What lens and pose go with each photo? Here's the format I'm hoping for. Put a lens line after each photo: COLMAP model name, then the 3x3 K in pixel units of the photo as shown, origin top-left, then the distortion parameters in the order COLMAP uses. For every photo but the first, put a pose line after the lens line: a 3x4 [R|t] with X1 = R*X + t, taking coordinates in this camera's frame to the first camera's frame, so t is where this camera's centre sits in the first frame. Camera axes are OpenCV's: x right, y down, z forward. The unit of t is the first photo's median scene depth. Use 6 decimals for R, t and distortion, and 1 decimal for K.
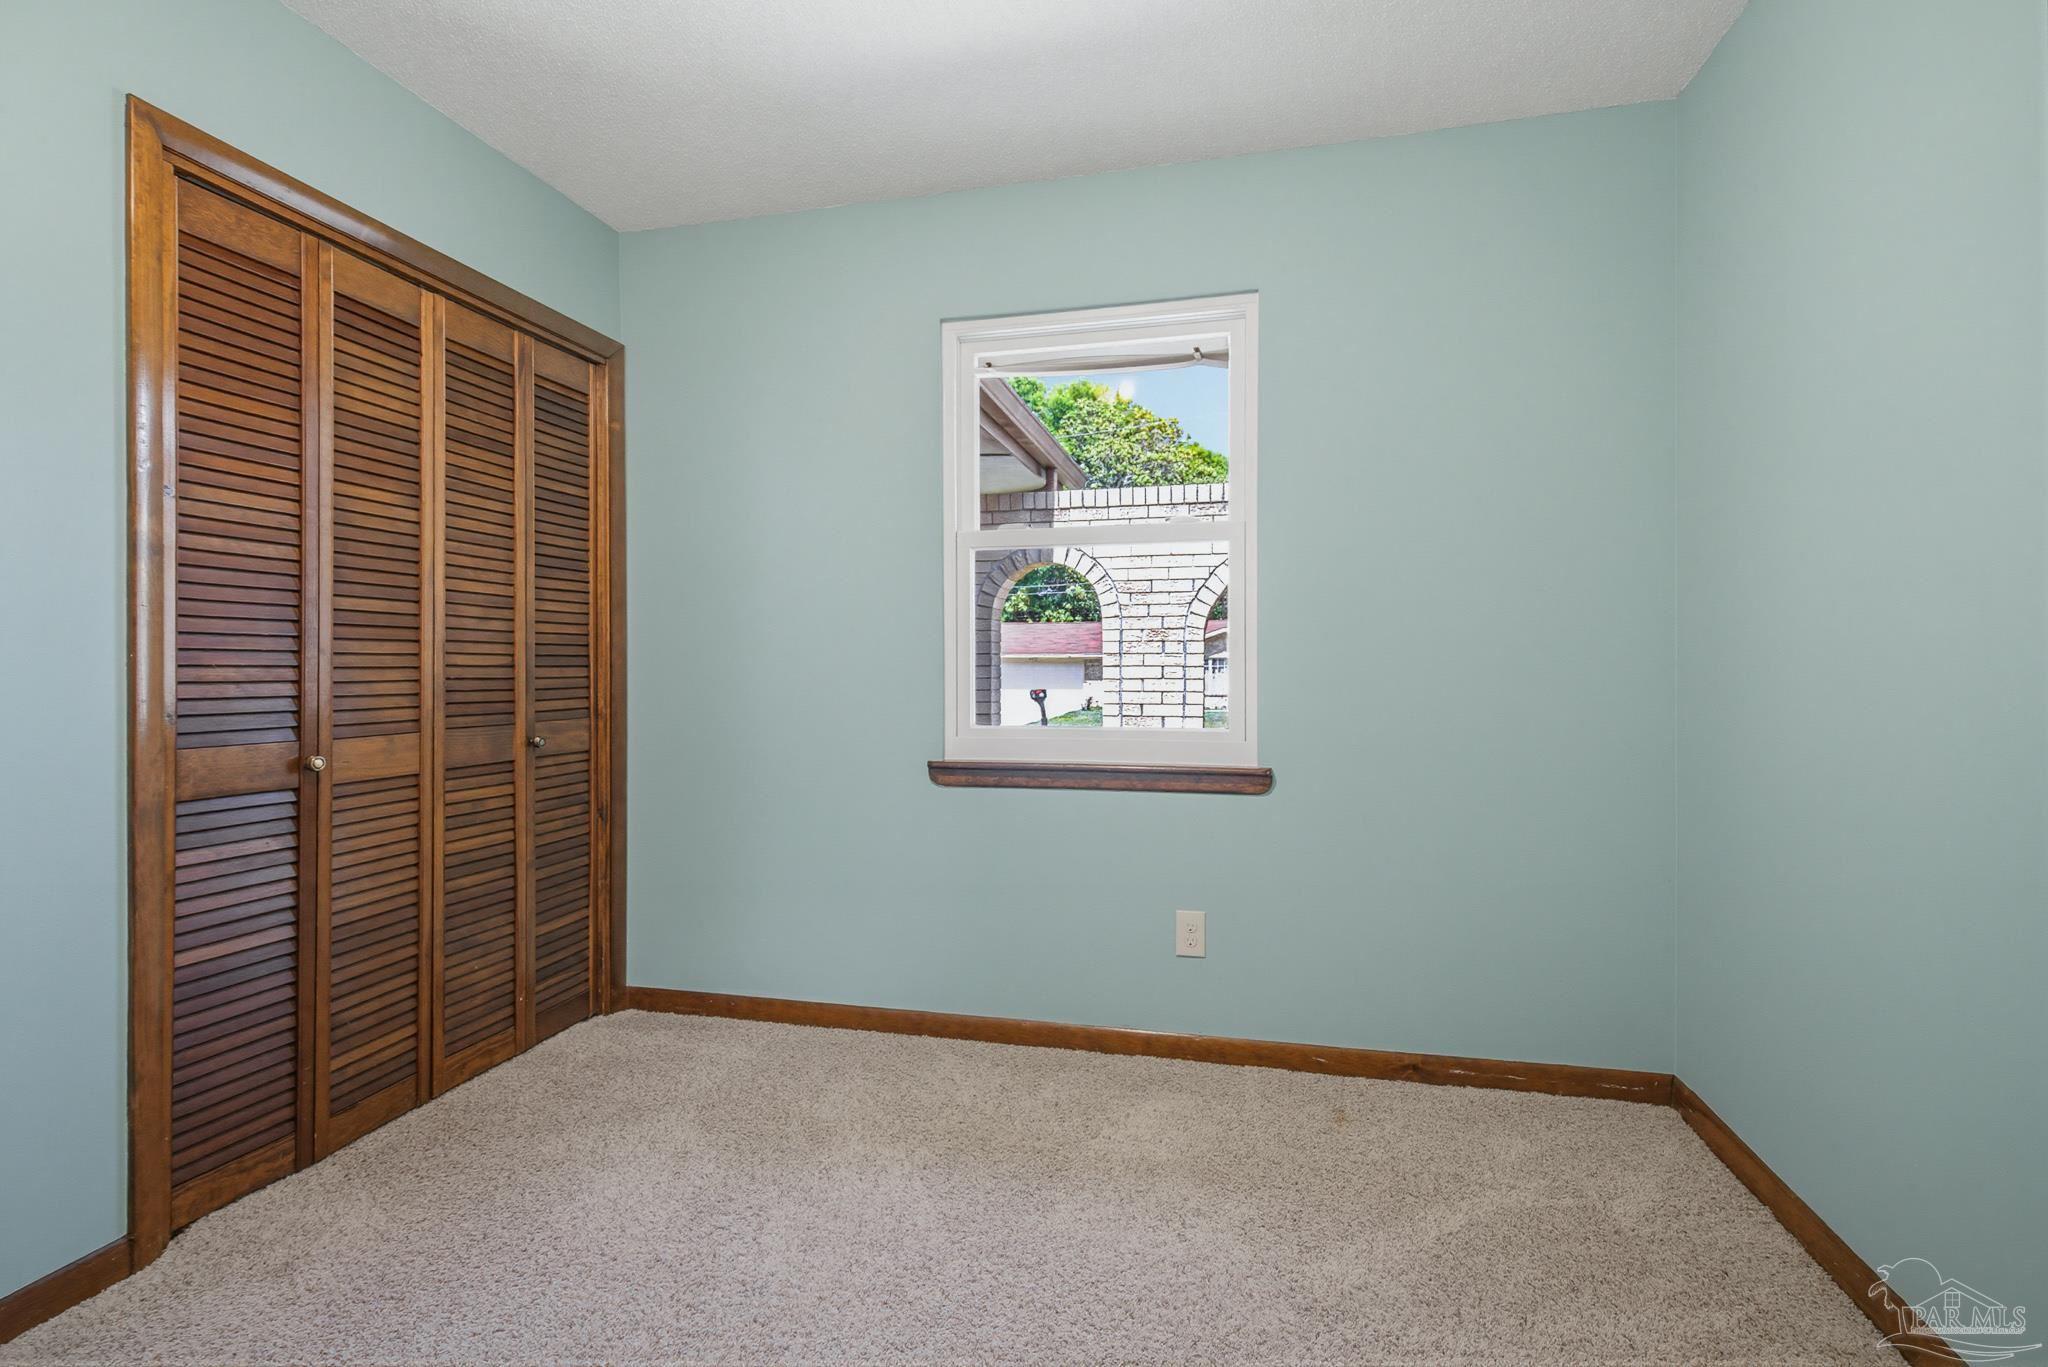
lens RADIAL K [[932.1, 0, 1030.5], [0, 932.1, 672.1], [0, 0, 1]] dist [0.011820, -0.005565]
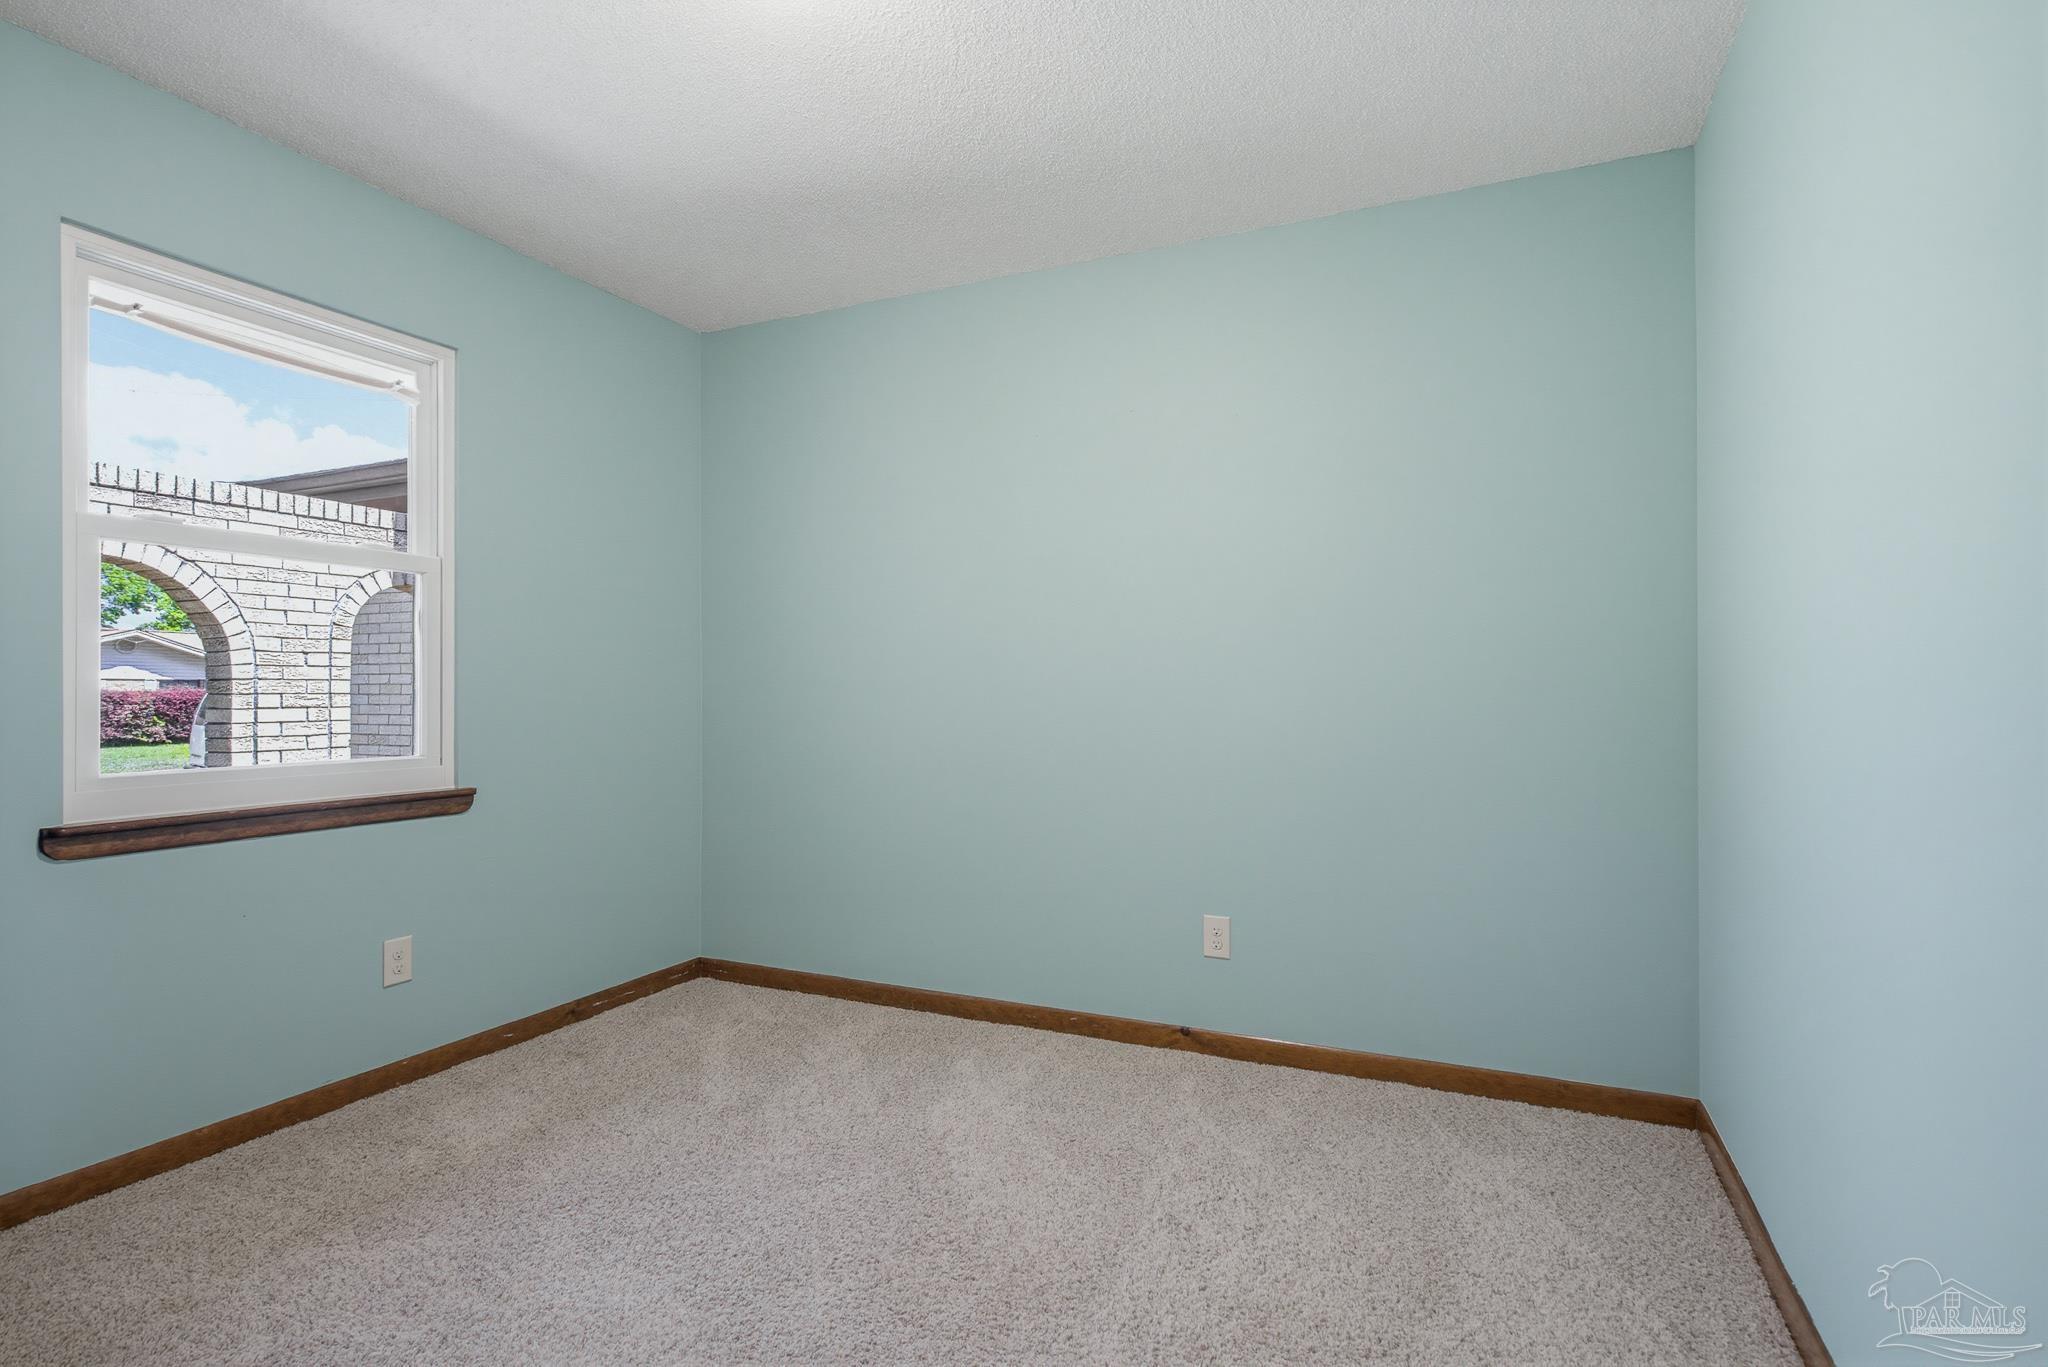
lens RADIAL K [[999.2, 0, 1025.4], [0, 999.2, 689.2], [0, 0, 1]] dist [-0.000396, -0.000027]
pose [[0.198878, 0.003447, 0.980018, -0.792286], [0.001427, 0.999992, -0.003807, -0.007536], [-0.980023, 0.002155, 0.198871, 0.131815]]
